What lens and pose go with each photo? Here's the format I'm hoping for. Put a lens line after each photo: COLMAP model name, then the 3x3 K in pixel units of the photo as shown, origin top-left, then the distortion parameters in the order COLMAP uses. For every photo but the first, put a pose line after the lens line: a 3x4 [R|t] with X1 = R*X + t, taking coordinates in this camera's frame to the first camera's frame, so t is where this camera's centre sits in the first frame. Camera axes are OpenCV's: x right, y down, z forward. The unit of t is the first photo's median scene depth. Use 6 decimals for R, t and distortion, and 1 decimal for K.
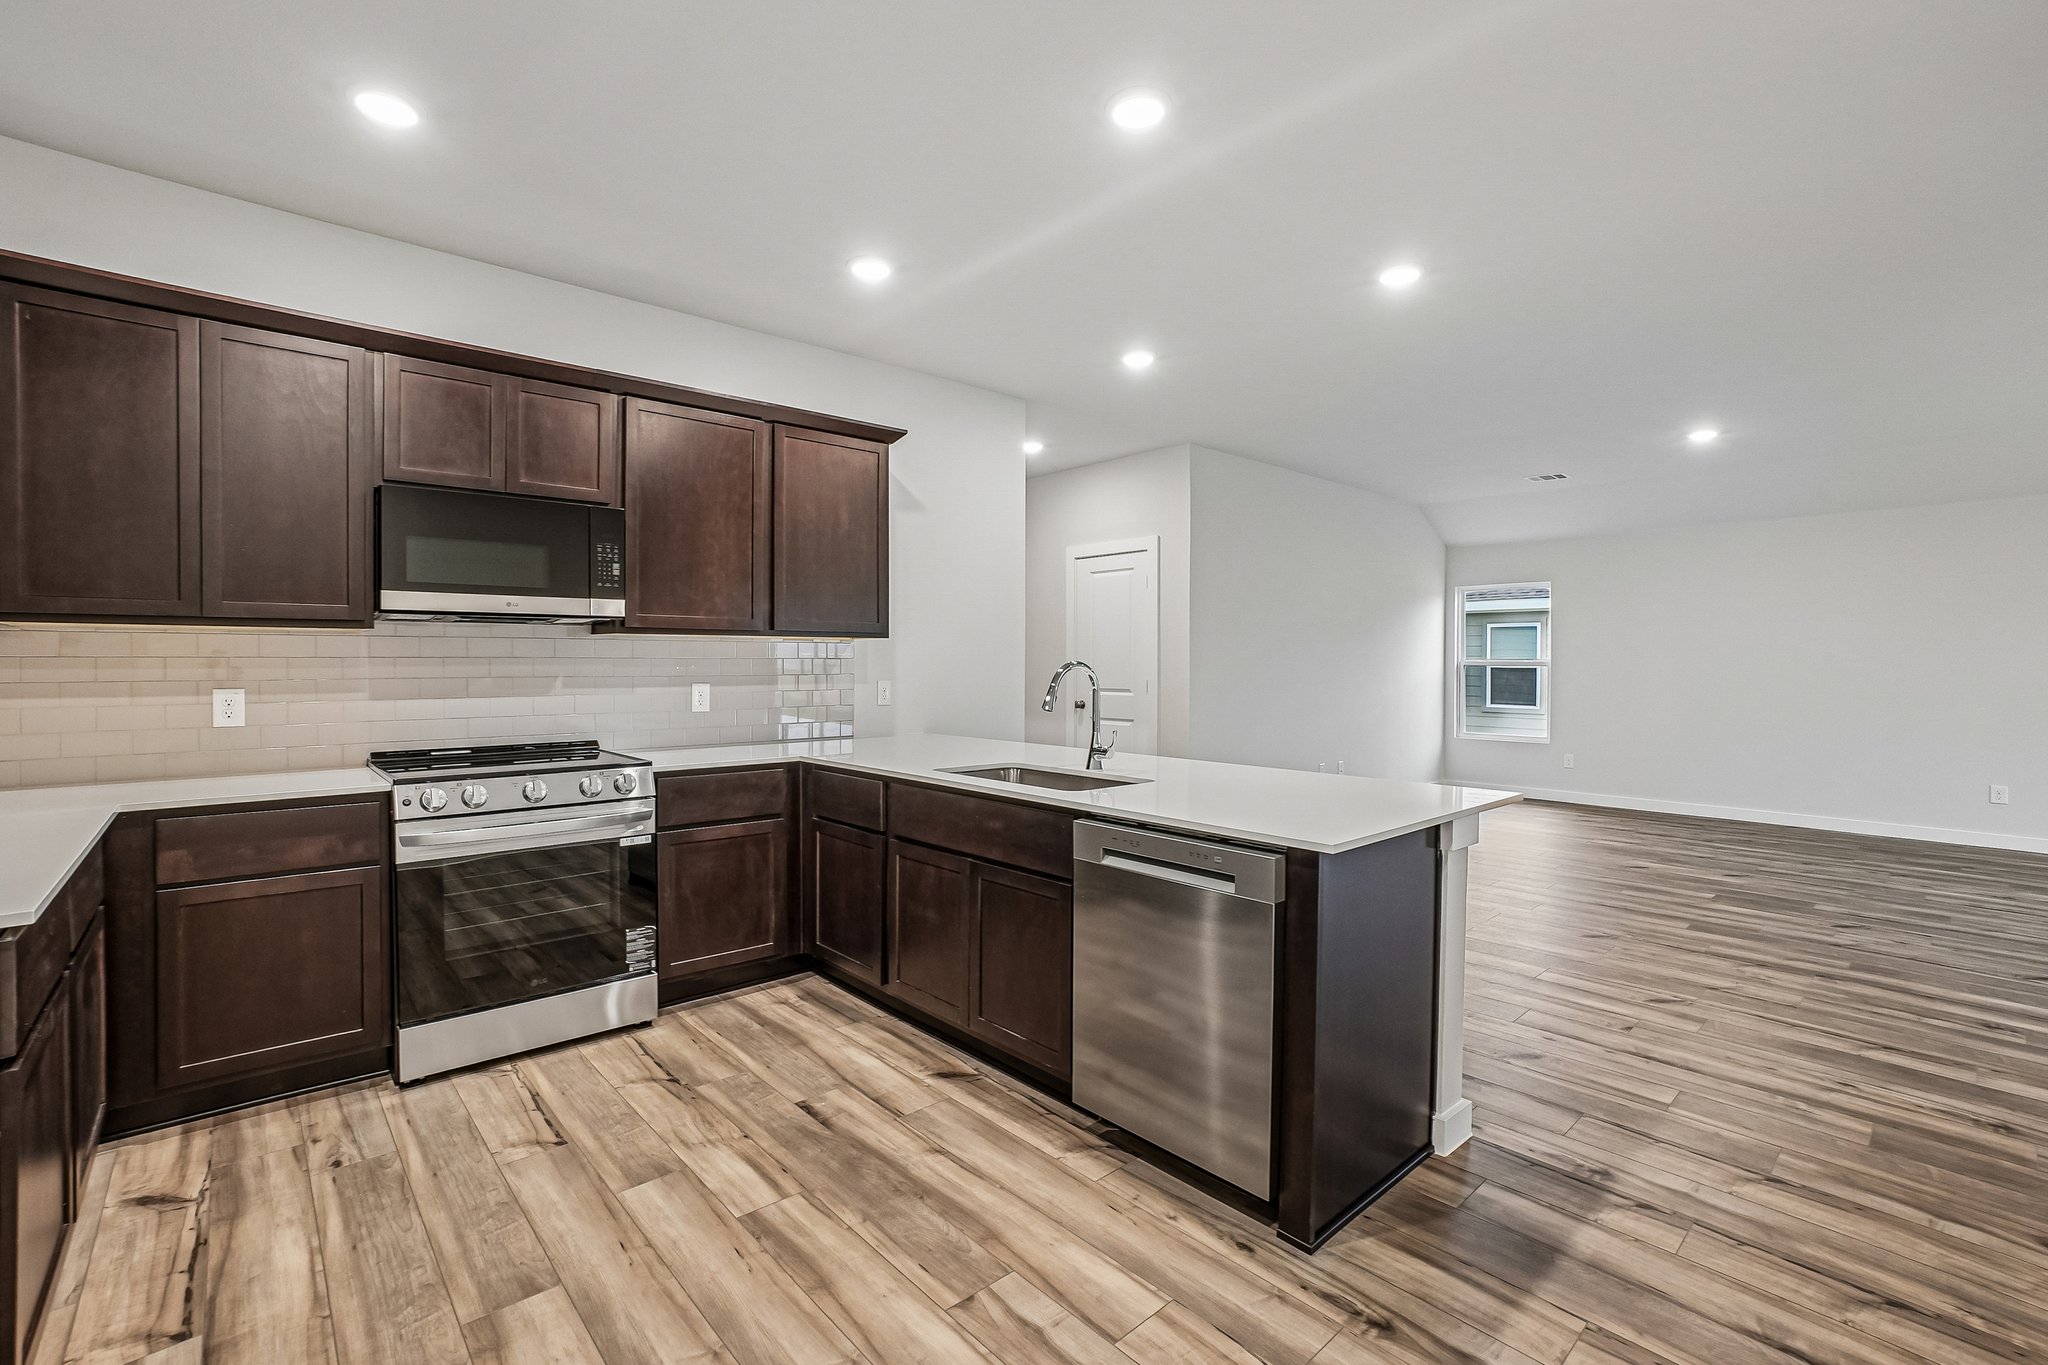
lens RADIAL K [[902.2, 0, 1003.1], [0, 902.2, 675.6], [0, 0, 1]] dist [-0.023514, 0.008541]
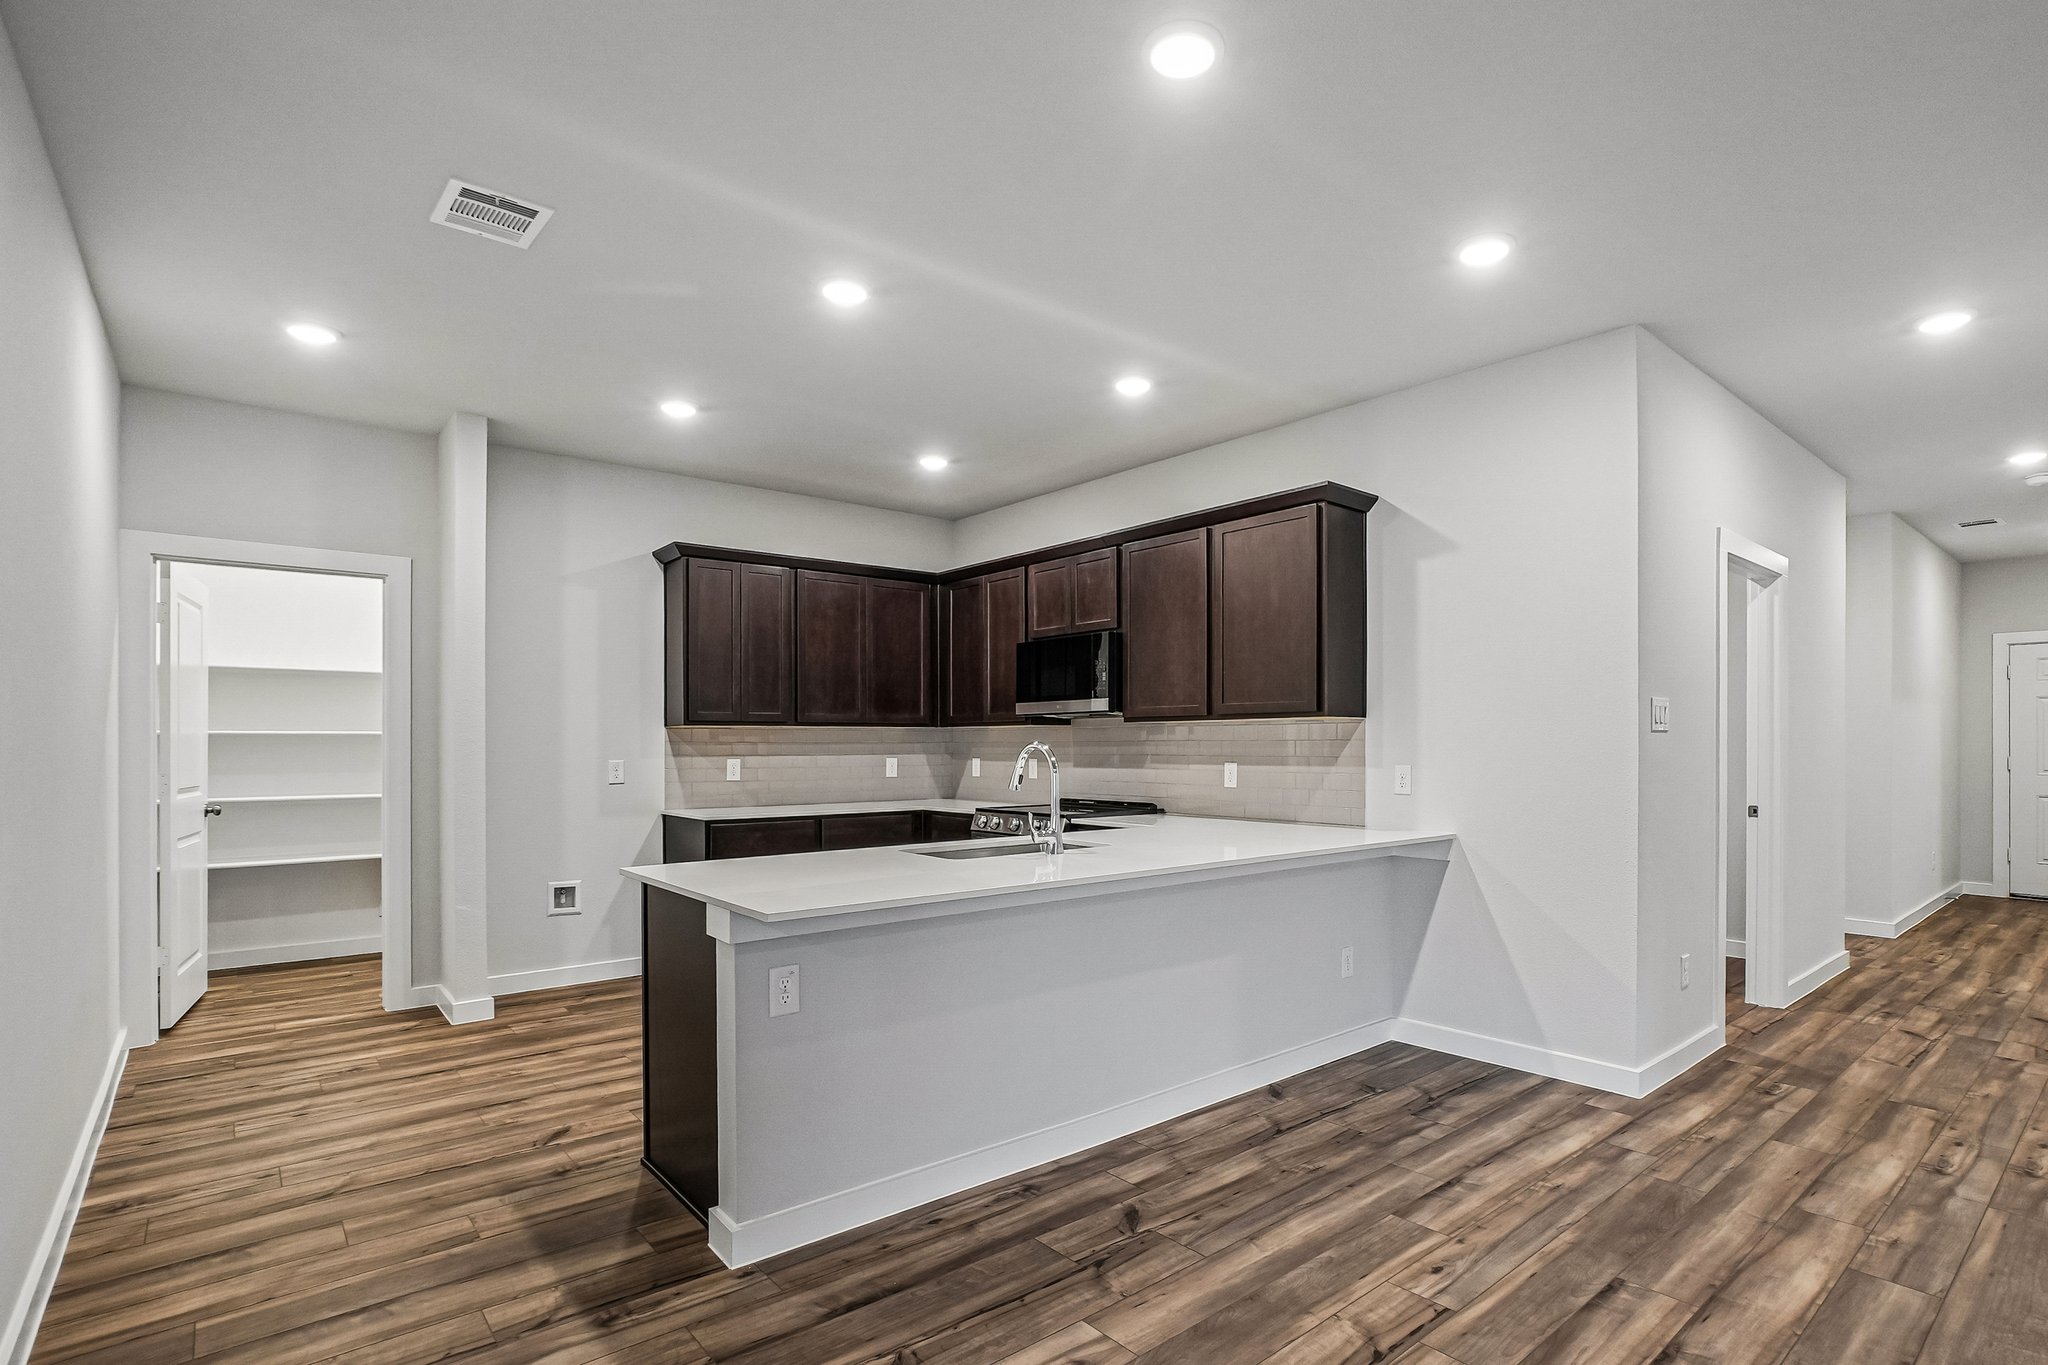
lens RADIAL K [[981.6, 0, 1051.6], [0, 981.6, 744.5], [0, 0, 1]] dist [-0.008441, 0.002654]
pose [[-0.018784, -0.002022, -0.999822, 1.277400], [-0.013546, 0.999907, -0.001768, -0.012302], [0.999732, 0.013510, -0.018810, 1.135615]]
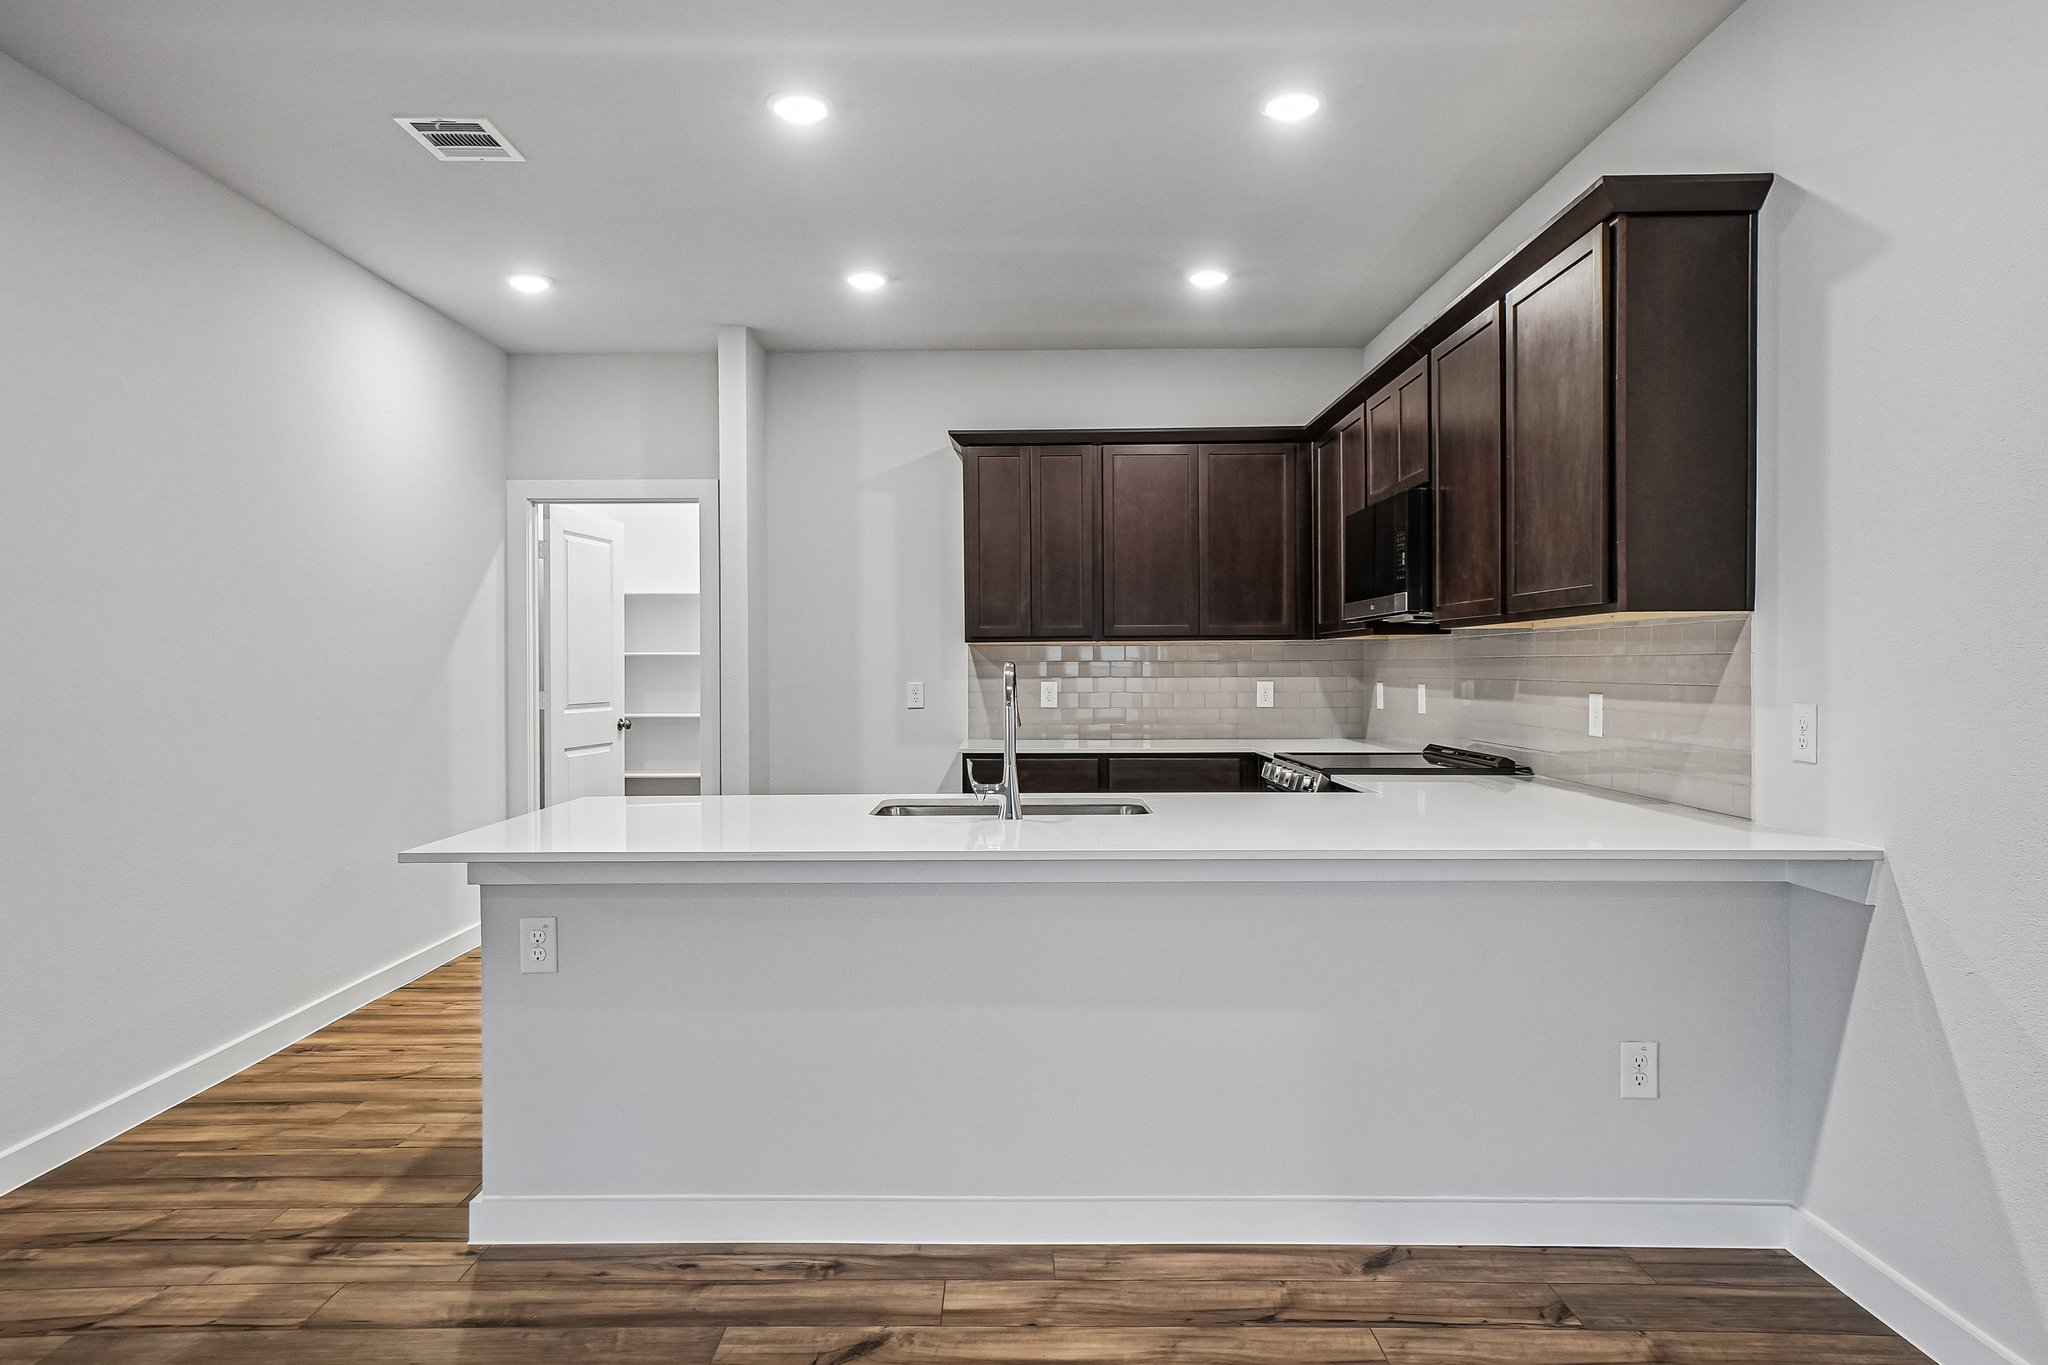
lens RADIAL K [[1236.1, 0, 1008.6], [0, 1236.1, 672.1], [0, 0, 1]] dist [0.024581, 0.003822]
pose [[-0.658192, 0.005151, -0.752832, 0.898156], [-0.008893, 0.999854, 0.014616, -0.023575], [0.752797, 0.016315, -0.658050, 1.798715]]
